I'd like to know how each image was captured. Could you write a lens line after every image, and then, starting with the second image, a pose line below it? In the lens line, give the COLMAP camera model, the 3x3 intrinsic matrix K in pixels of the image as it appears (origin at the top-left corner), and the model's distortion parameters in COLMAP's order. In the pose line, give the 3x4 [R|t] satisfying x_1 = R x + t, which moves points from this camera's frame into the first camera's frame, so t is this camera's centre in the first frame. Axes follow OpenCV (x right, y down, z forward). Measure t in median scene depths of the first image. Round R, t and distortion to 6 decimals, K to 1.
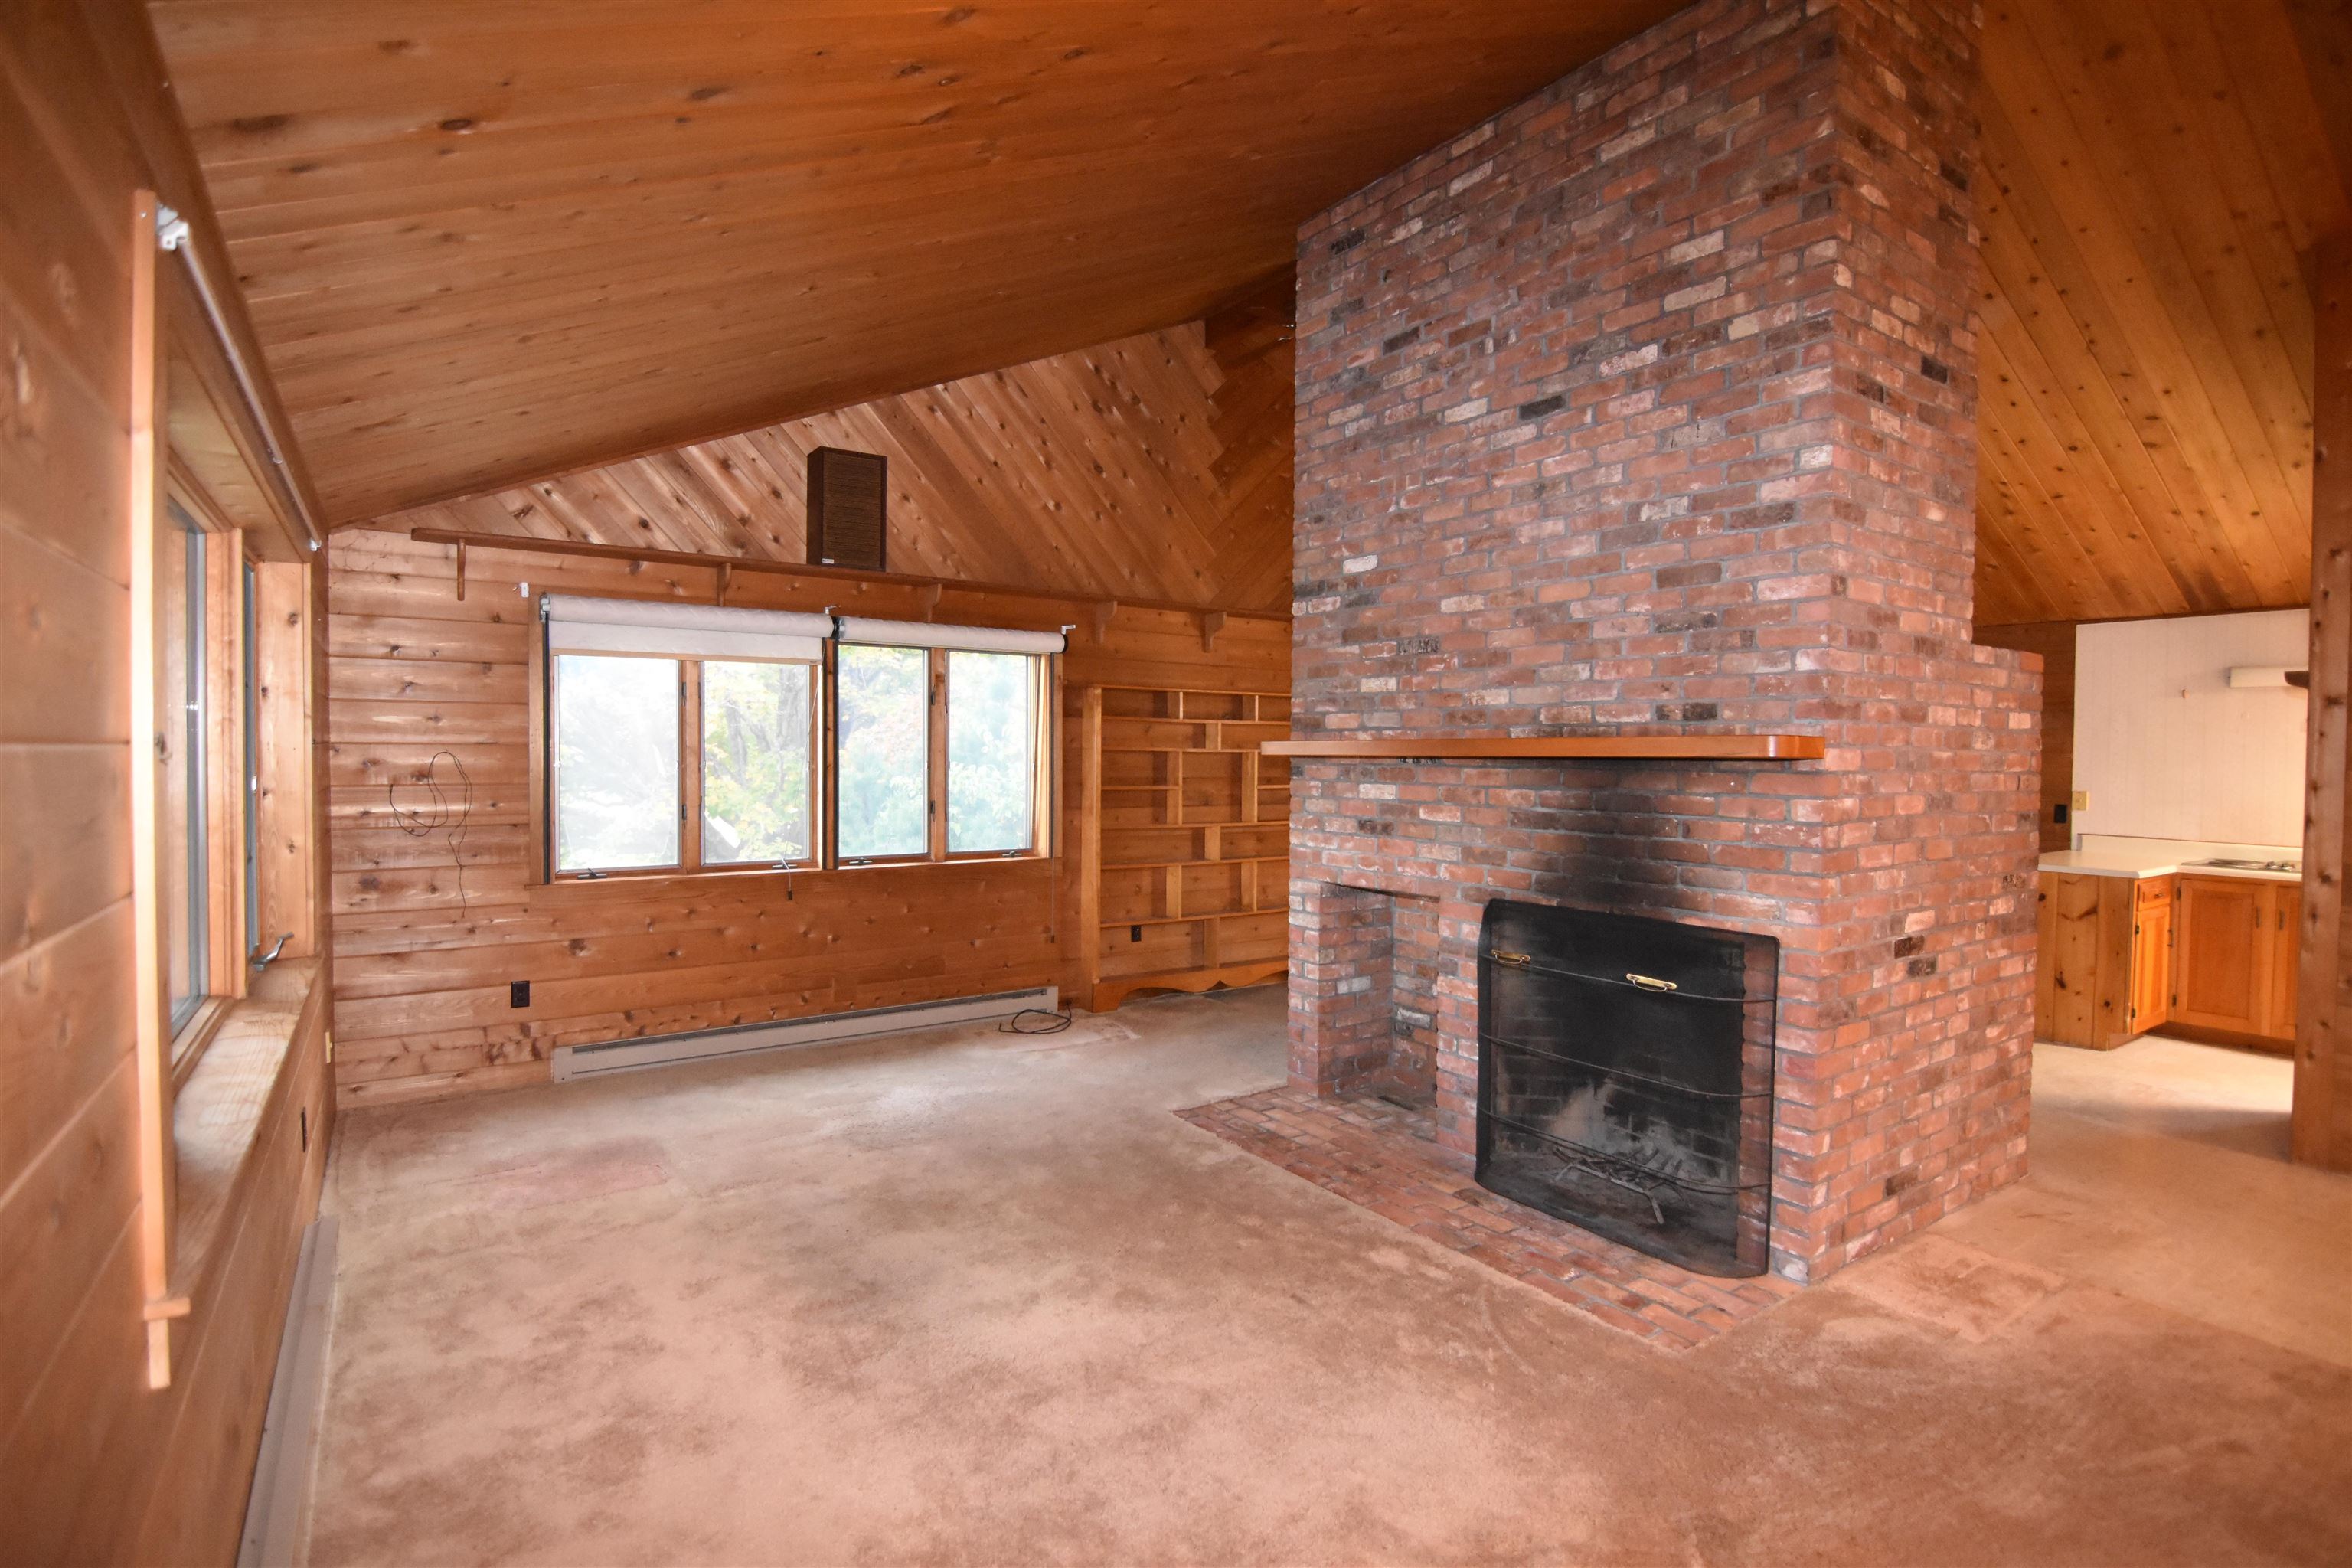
lens RADIAL K [[1133.3, 0, 1177.5], [0, 1133.3, 782.4], [0, 0, 1]] dist [-0.006327, -0.010465]
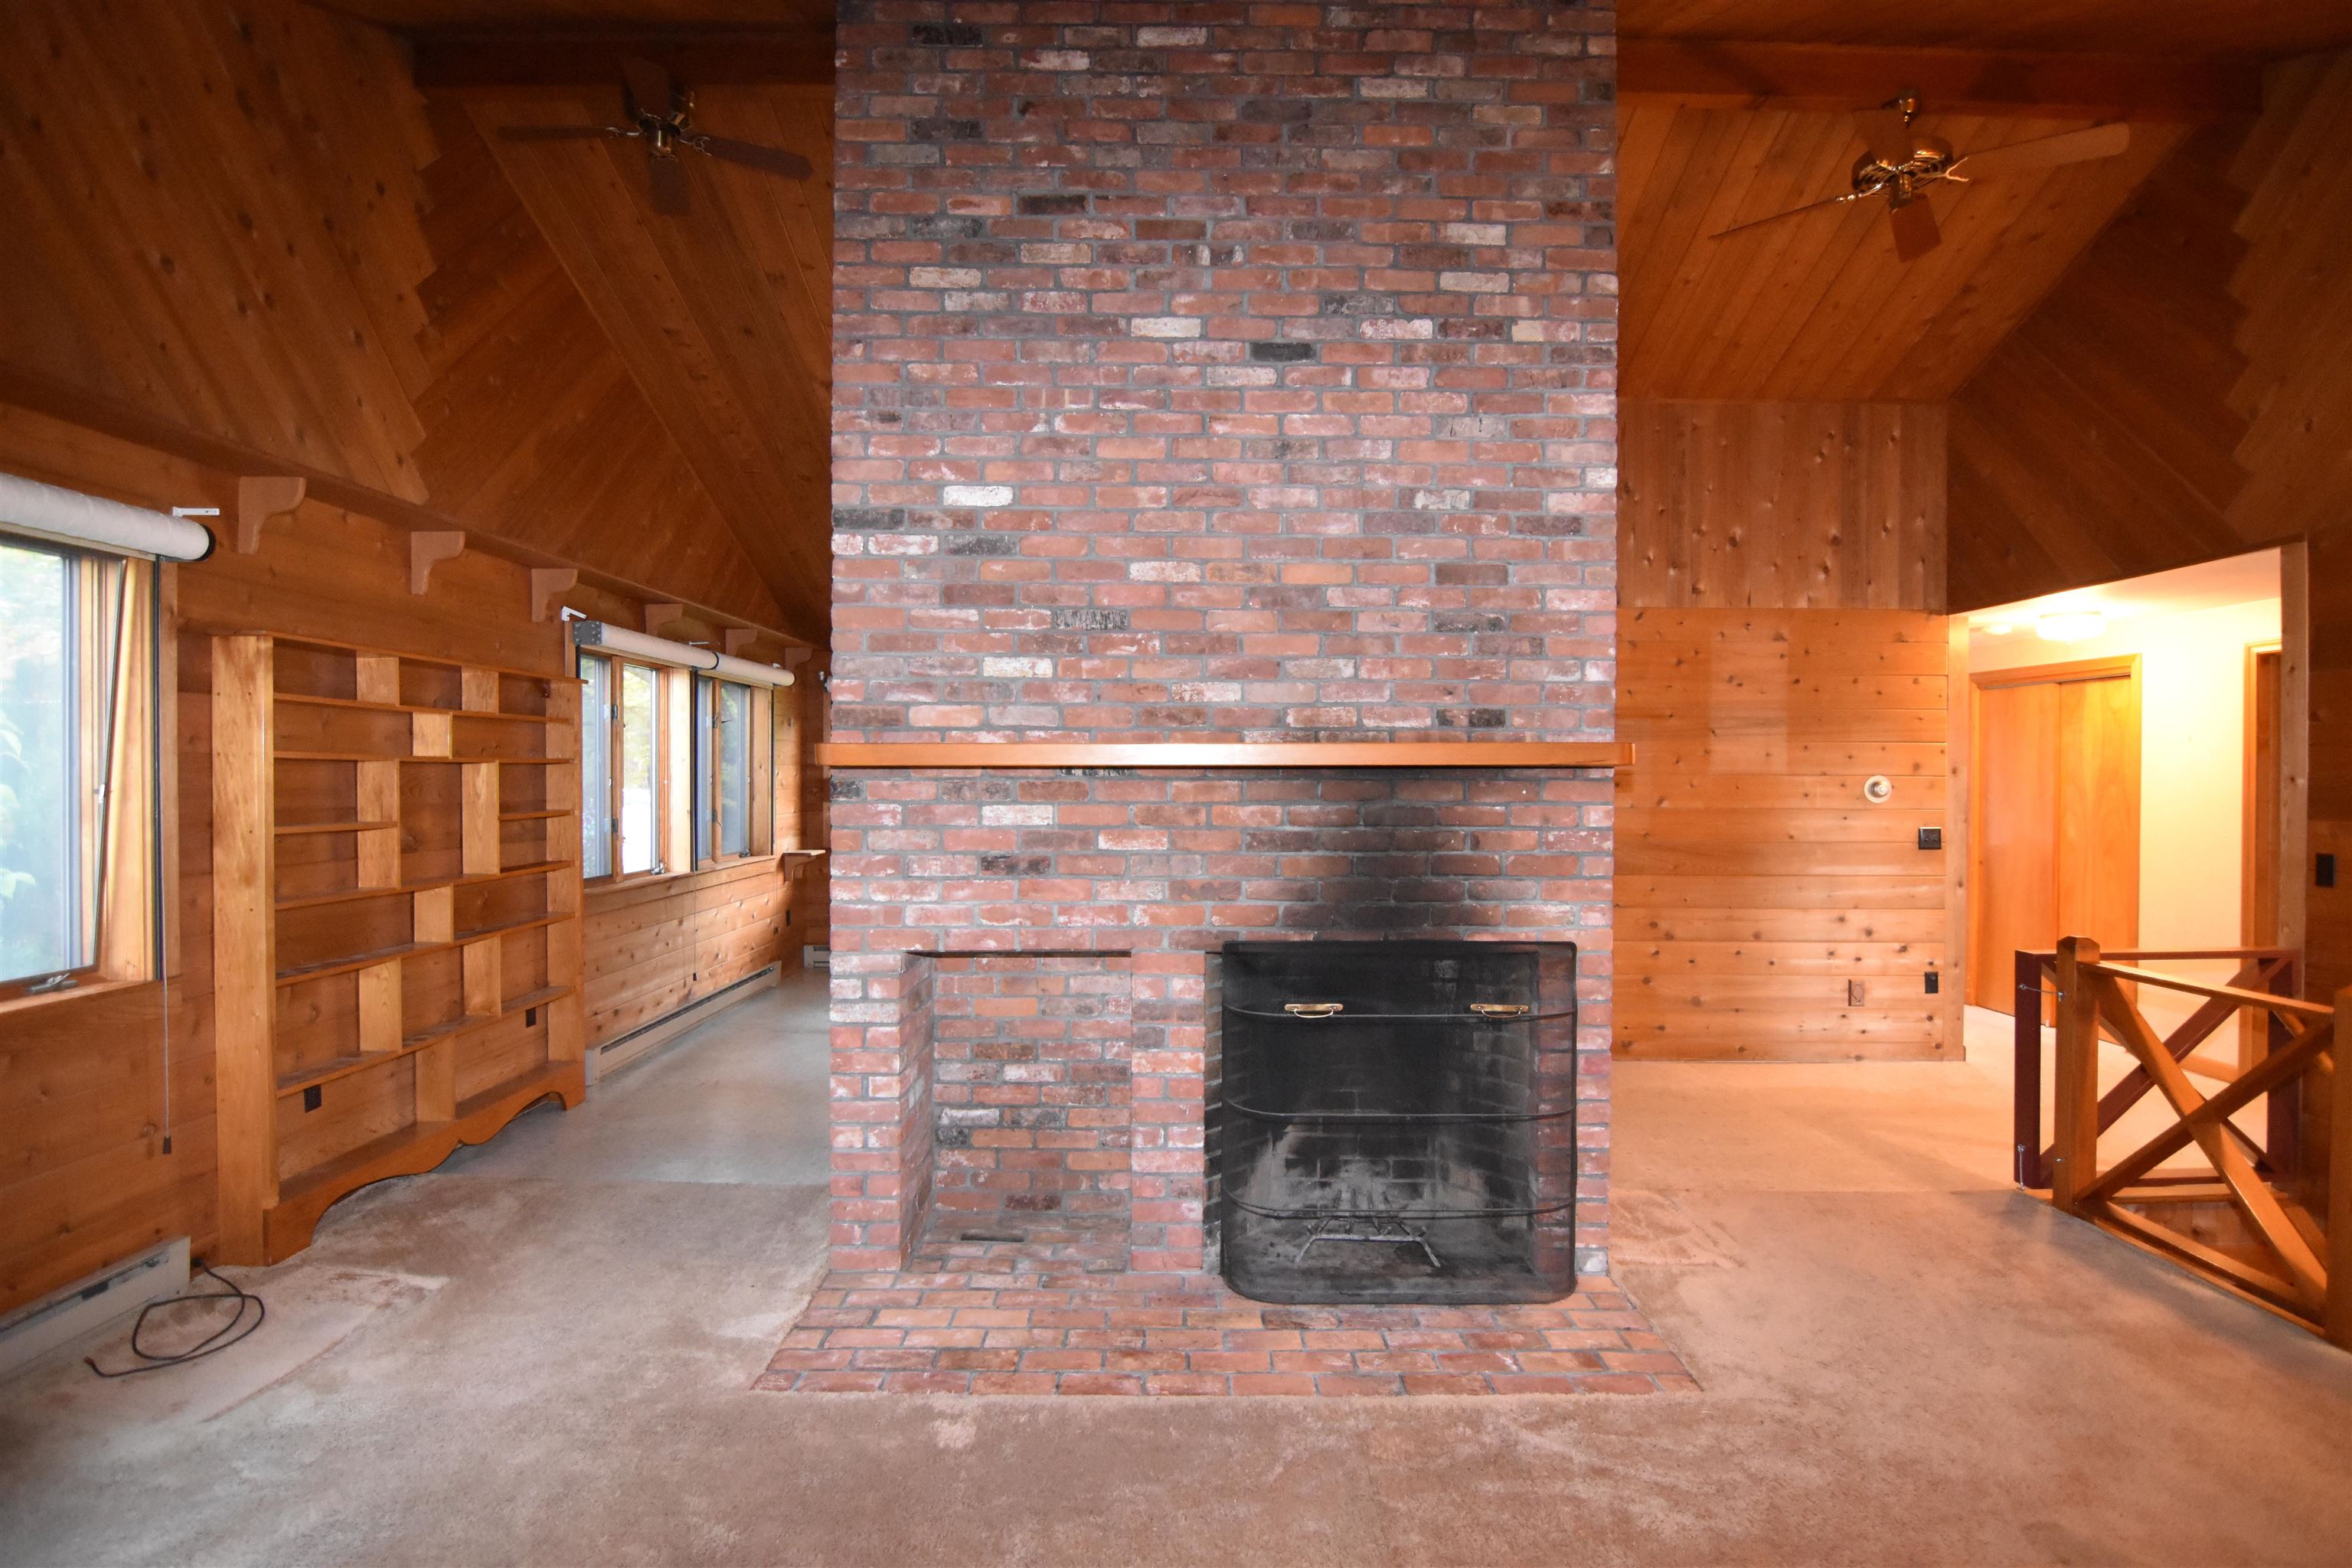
lens RADIAL K [[1133.3, 0, 1185.0], [0, 1133.3, 781.8], [0, 0, 1]] dist [-0.006327, -0.010465]
pose [[0.563167, -0.013068, 0.826240, -0.402225], [0.023458, 0.999725, -0.000177, -0.011966], [-0.826010, 0.019481, 0.563318, 0.566251]]
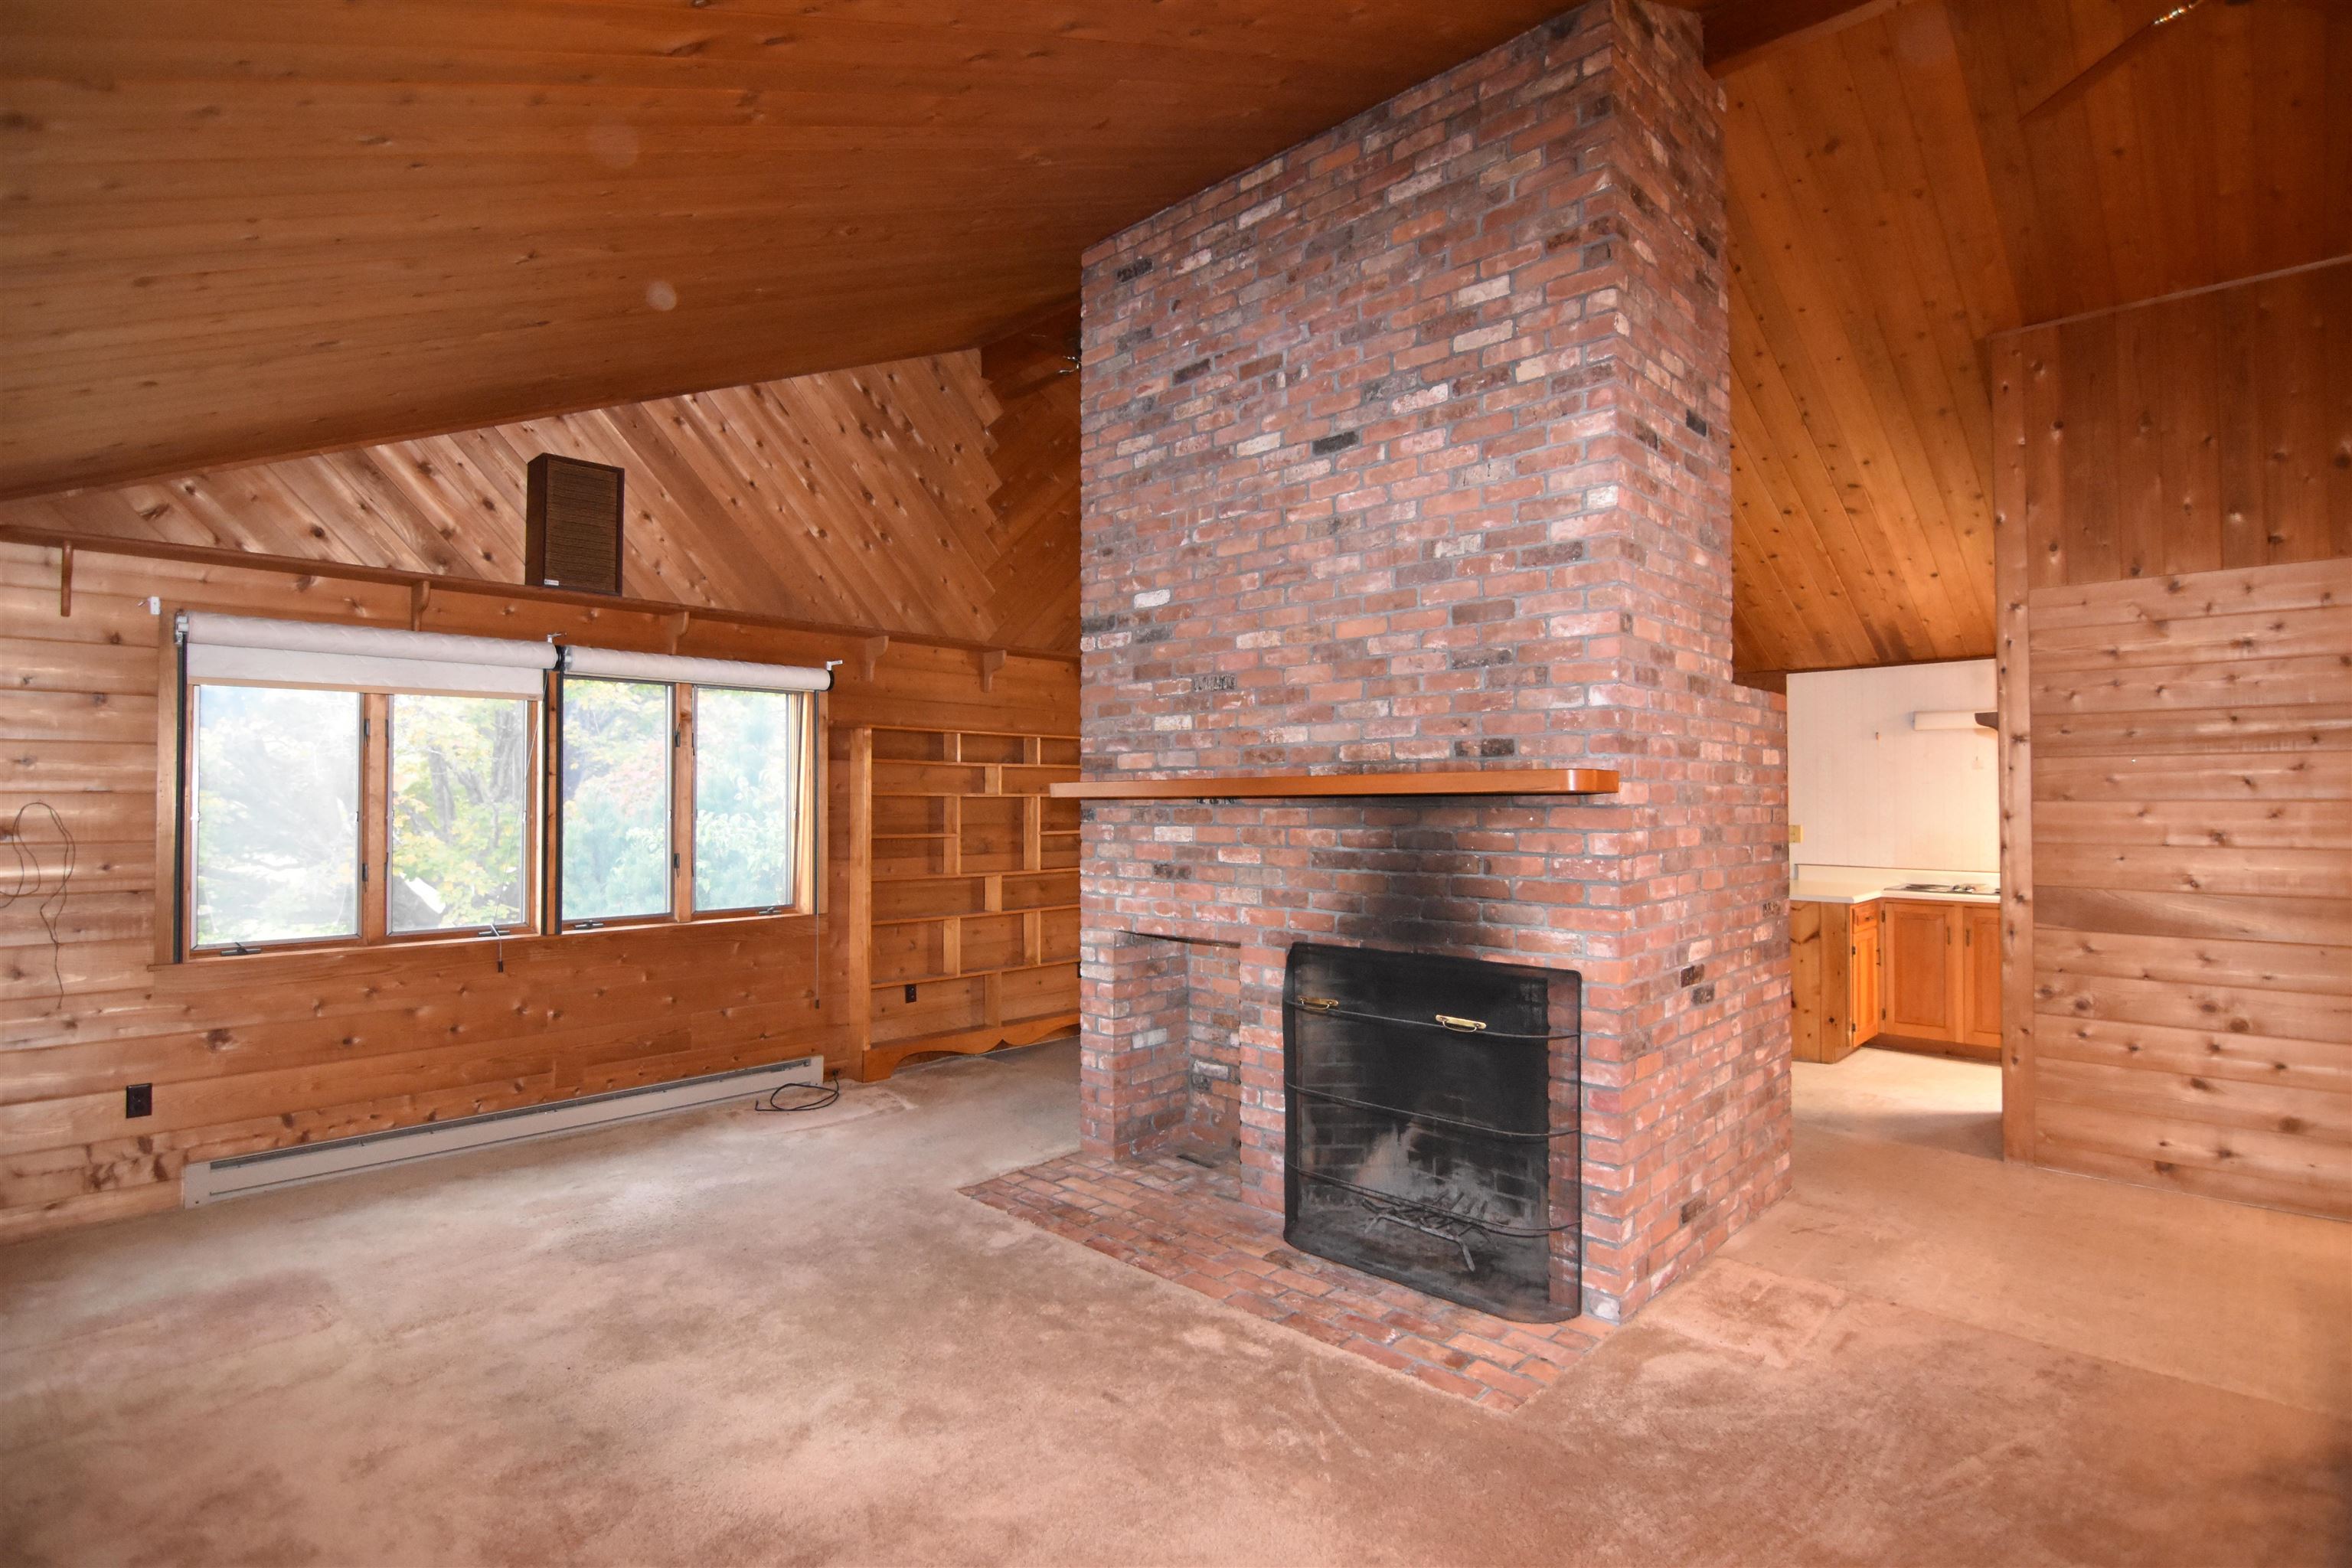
lens RADIAL K [[1133.3, 0, 1179.2], [0, 1133.3, 782.2], [0, 0, 1]] dist [-0.006327, -0.010465]
pose [[0.979013, -0.006134, 0.203706, -0.015061], [0.015041, 0.998996, -0.042203, 0.005207], [-0.203243, 0.044381, 0.978122, 0.067091]]
